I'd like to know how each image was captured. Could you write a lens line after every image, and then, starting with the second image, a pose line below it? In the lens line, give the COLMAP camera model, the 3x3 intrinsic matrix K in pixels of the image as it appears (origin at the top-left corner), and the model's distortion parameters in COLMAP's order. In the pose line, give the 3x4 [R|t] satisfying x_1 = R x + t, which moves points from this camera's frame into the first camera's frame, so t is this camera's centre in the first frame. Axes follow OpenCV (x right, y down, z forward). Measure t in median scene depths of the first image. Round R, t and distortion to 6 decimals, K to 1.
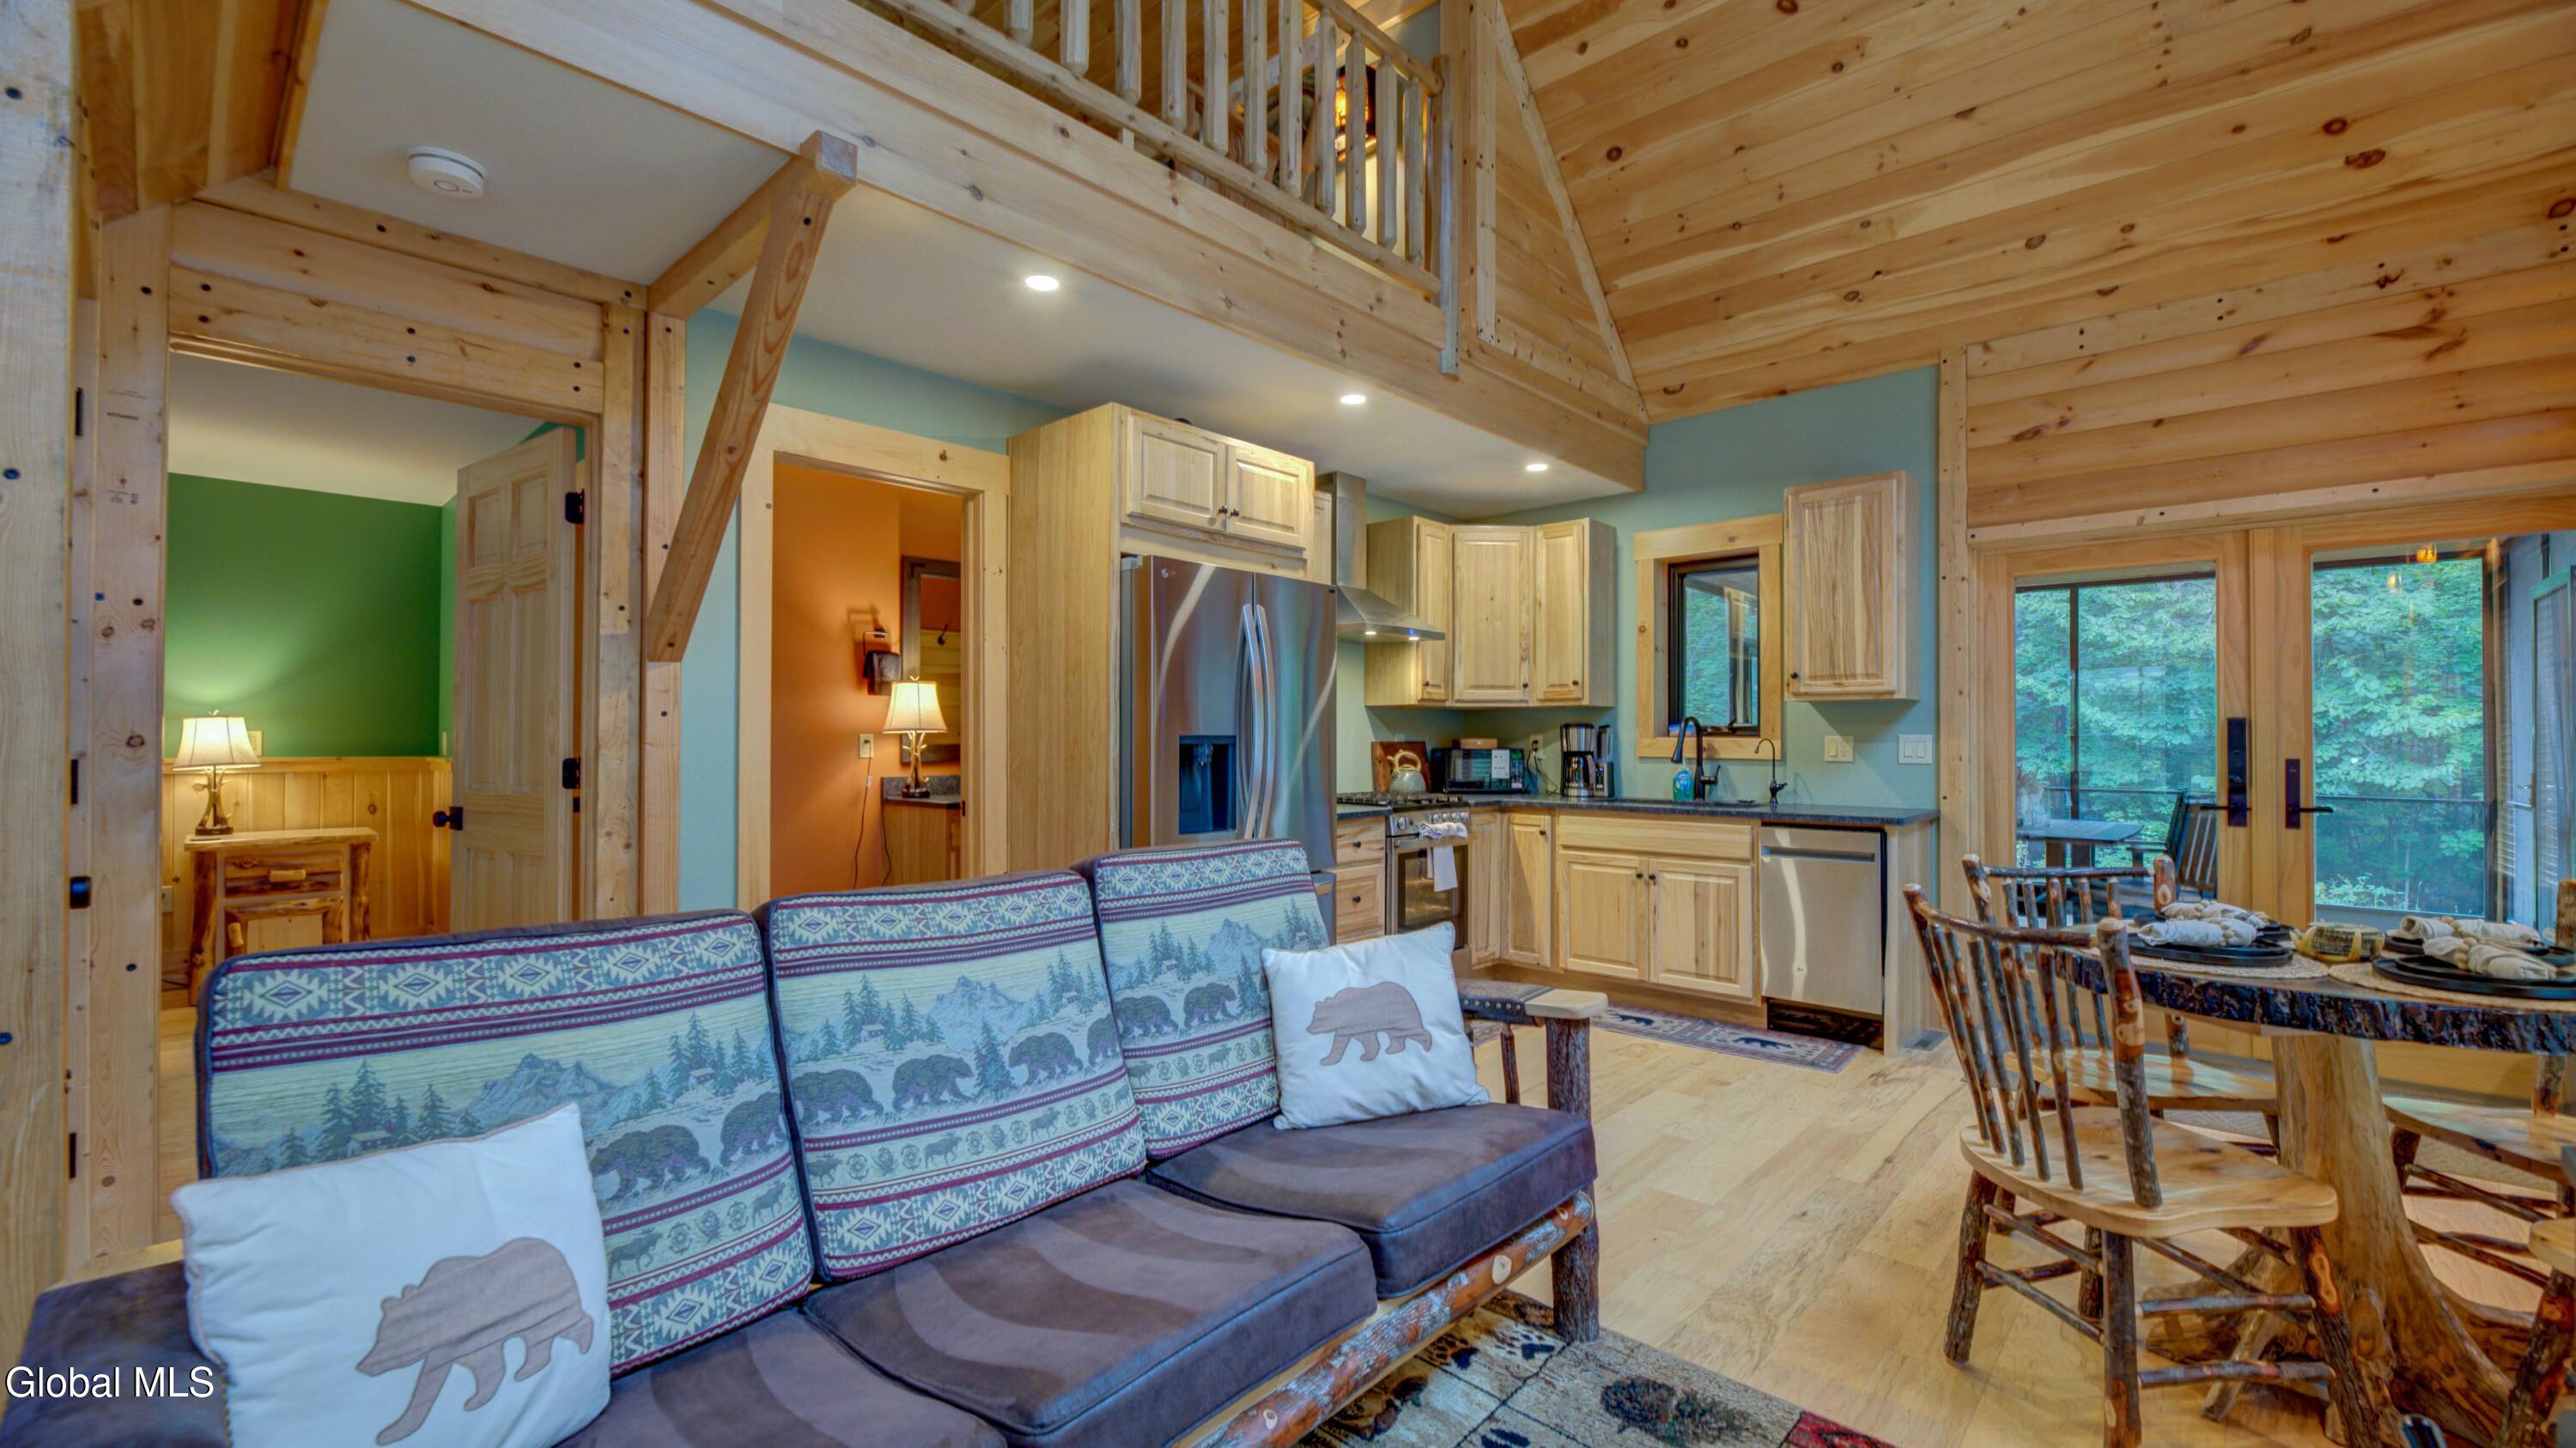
lens RADIAL K [[1055.6, 0, 1270.2], [0, 1055.6, 726.0], [0, 0, 1]] dist [-0.012841, -0.000957]
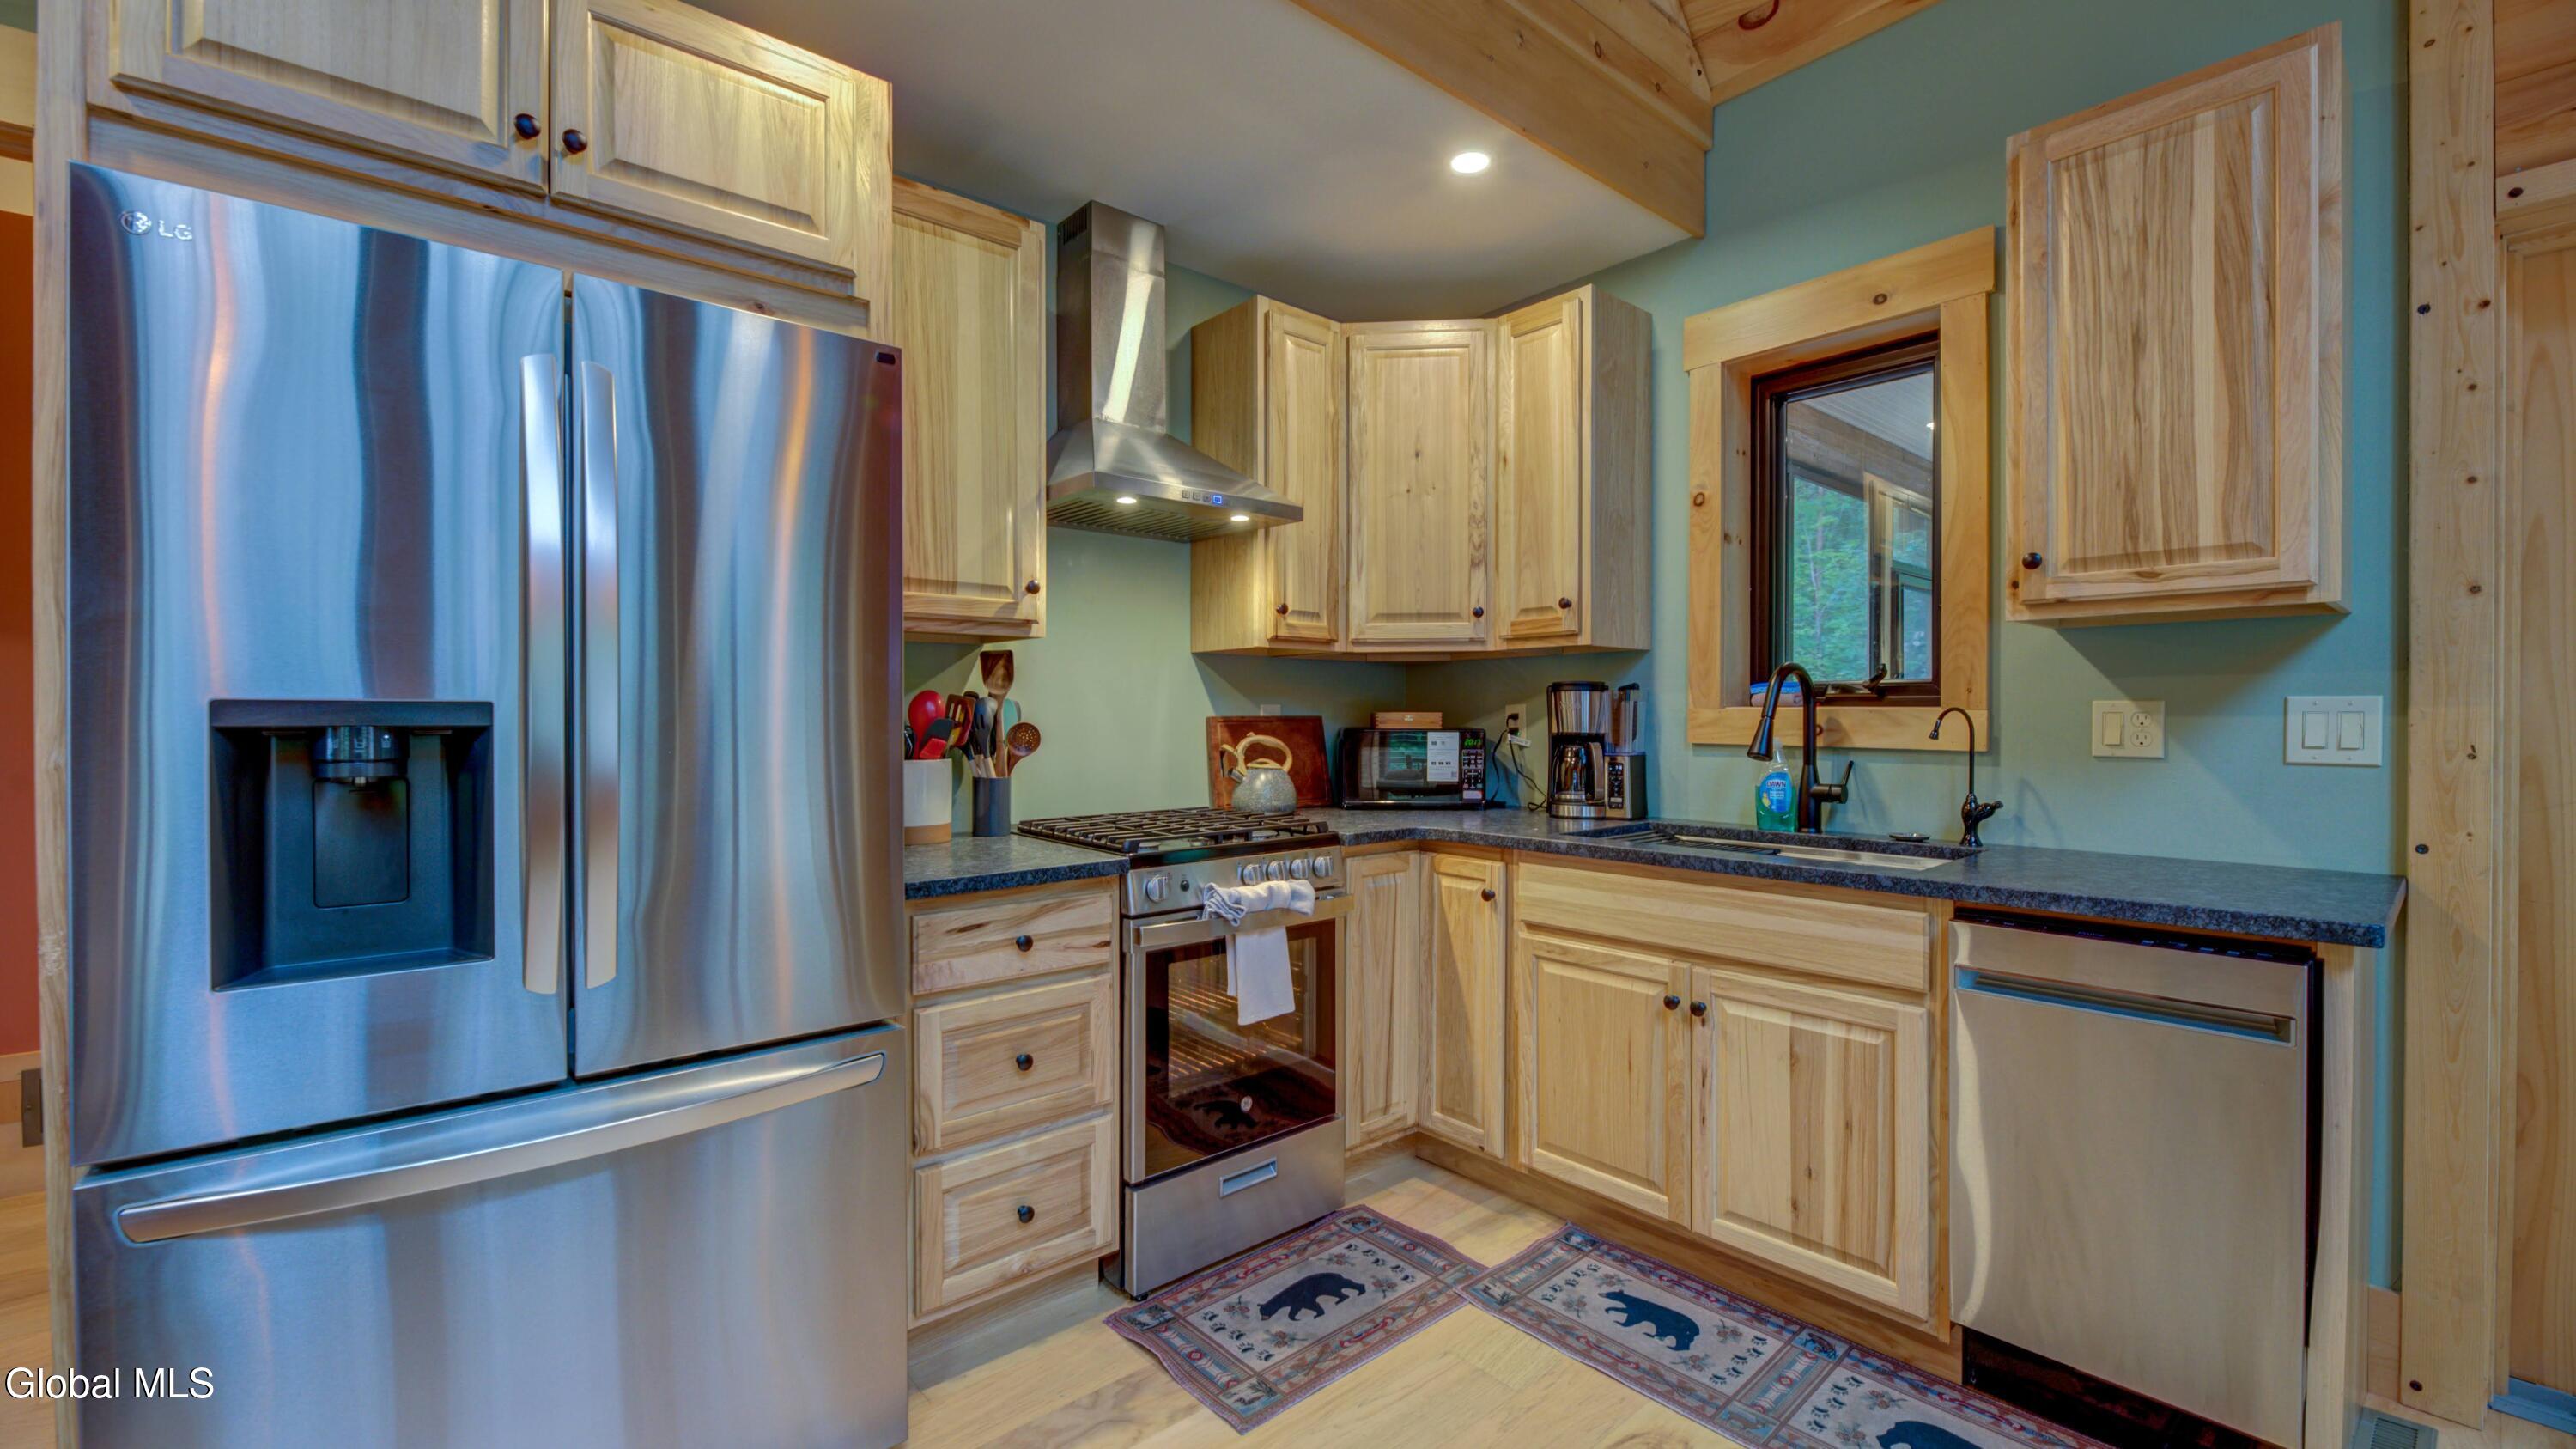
lens RADIAL K [[1055.7, 0, 1291.2], [0, 1055.7, 728.1], [0, 0, 1]] dist [-0.012841, -0.000957]
pose [[0.996184, -0.003834, -0.087194, 0.204970], [0.005844, 0.999723, 0.022812, 0.008288], [0.087082, -0.023234, 0.995930, 0.479509]]
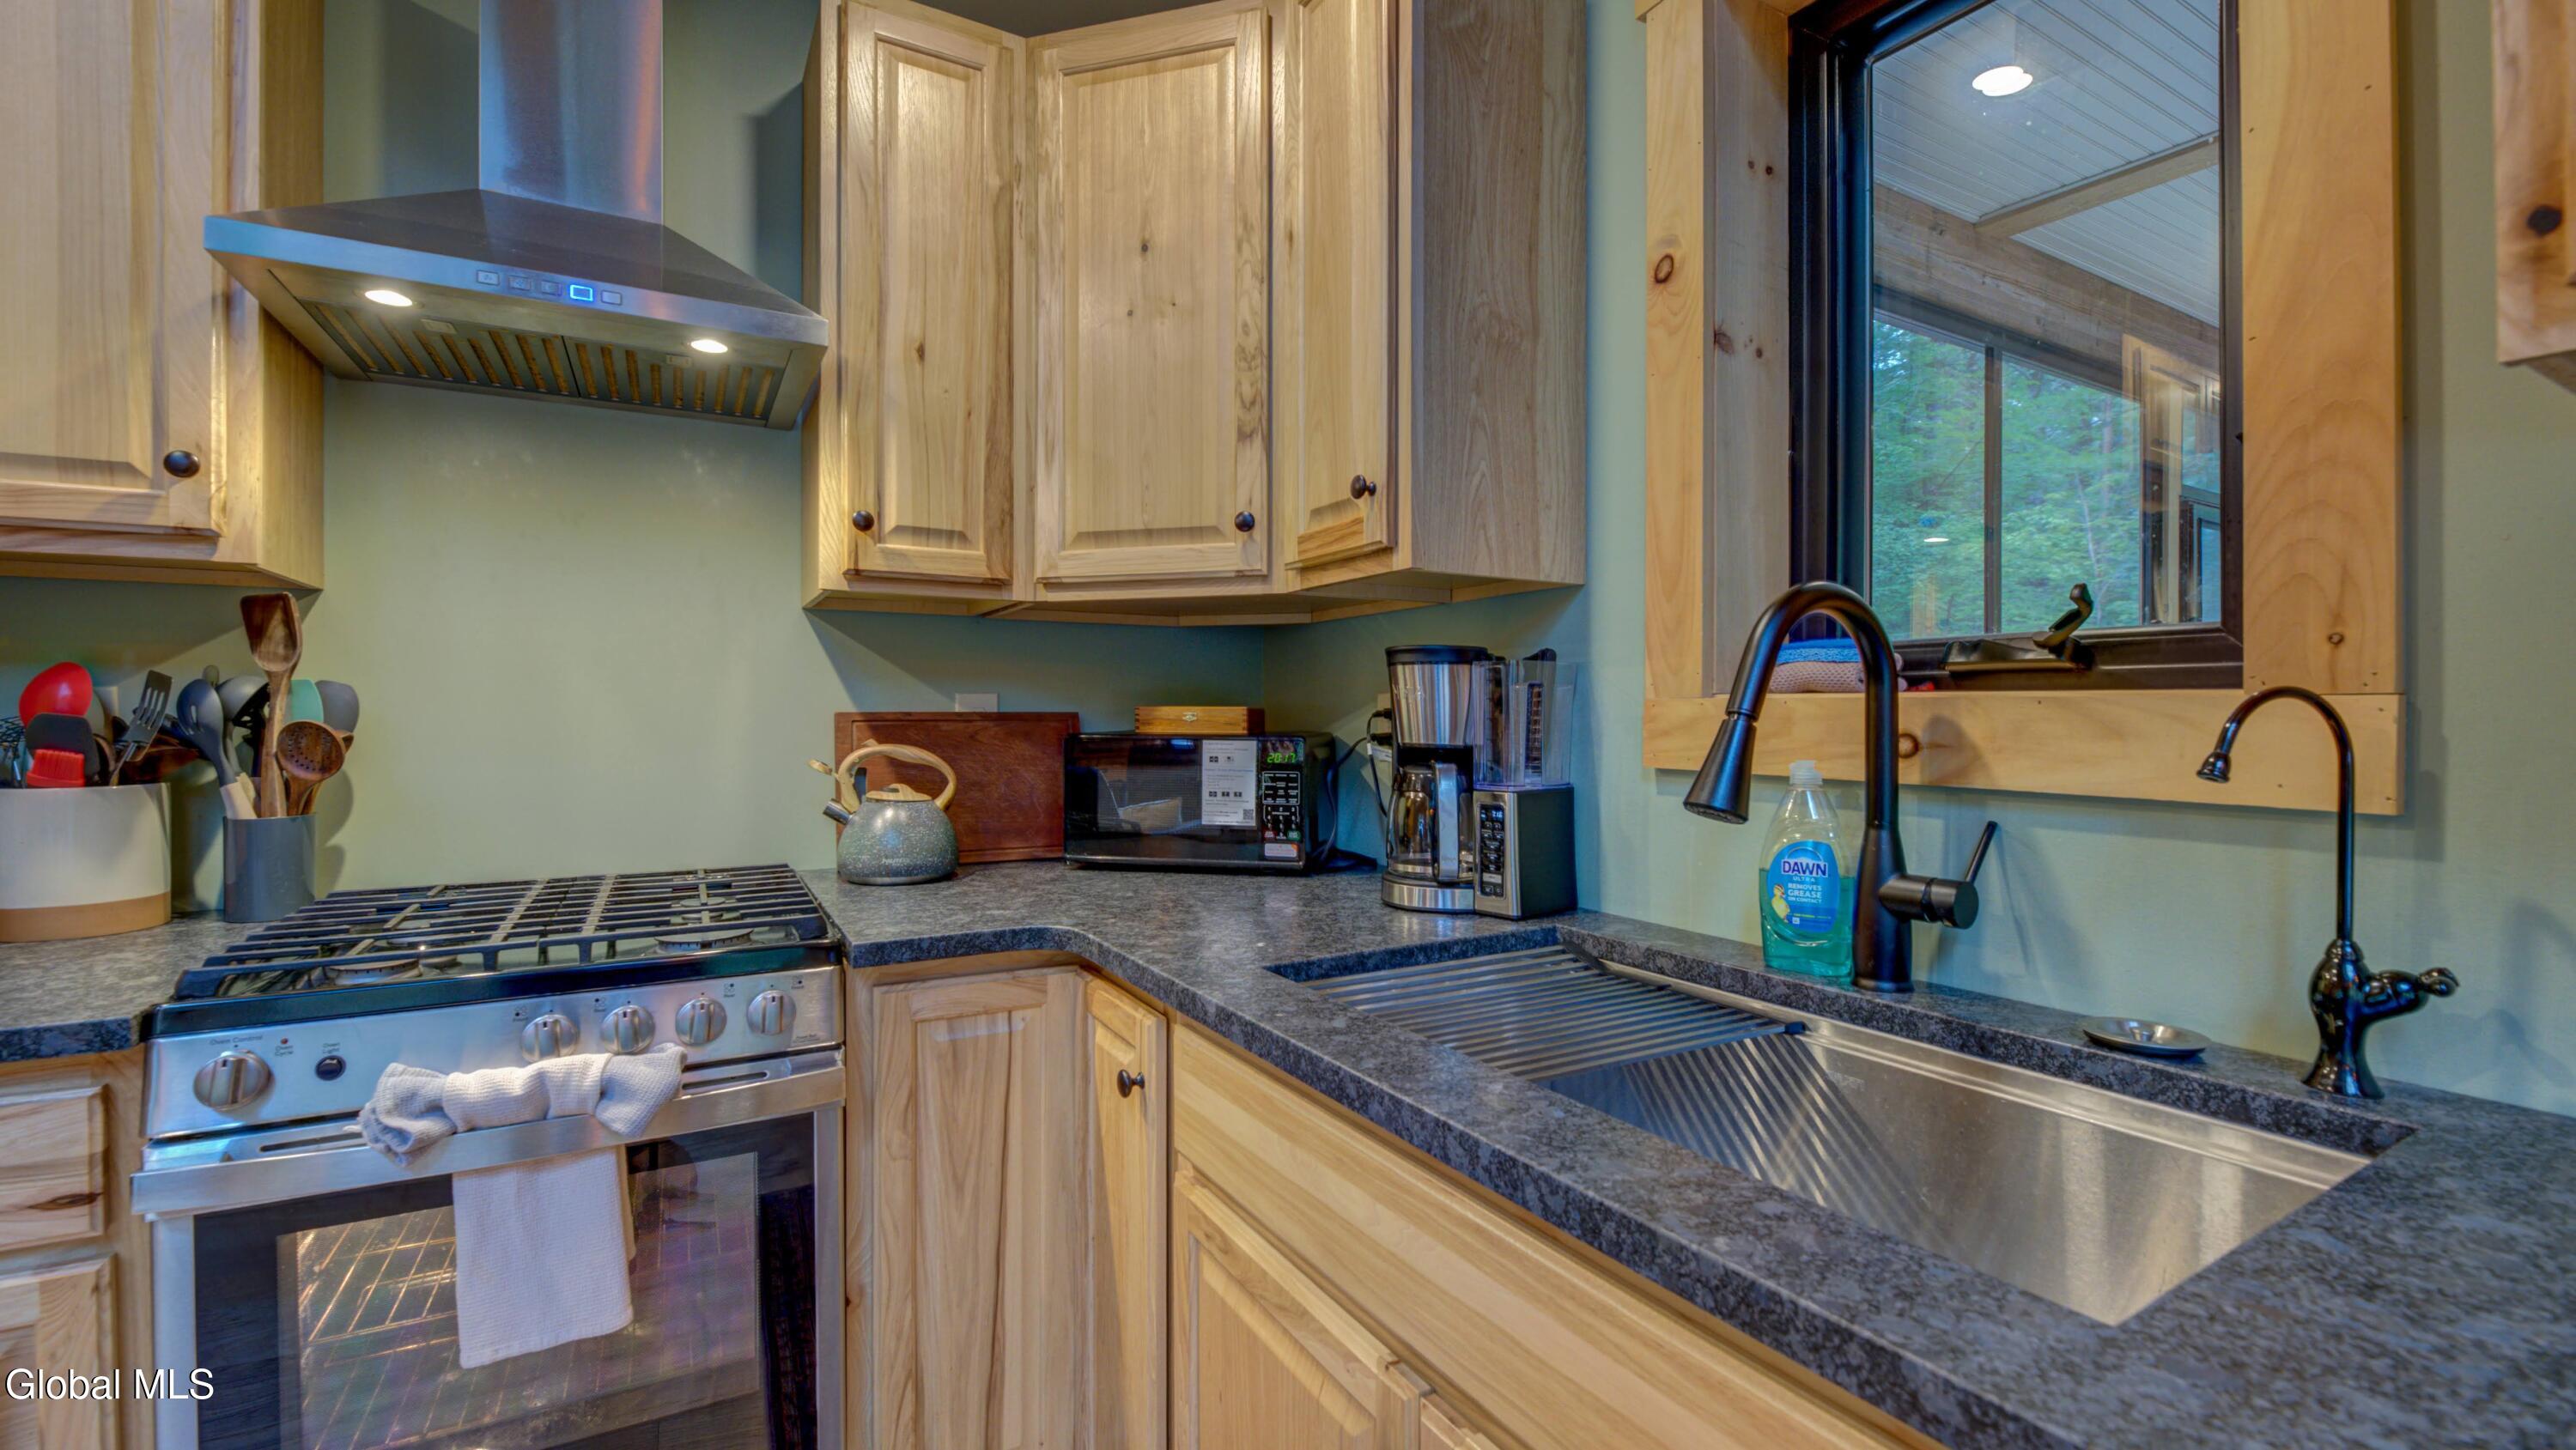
lens RADIAL K [[1055.4, 0, 1239.0], [0, 1055.4, 716.2], [0, 0, 1]] dist [-0.012841, -0.000957]
pose [[0.950670, -0.001619, -0.310201, 0.350476], [0.005695, 0.999909, 0.012234, 0.012796], [0.310153, -0.013397, 0.950592, 0.760246]]
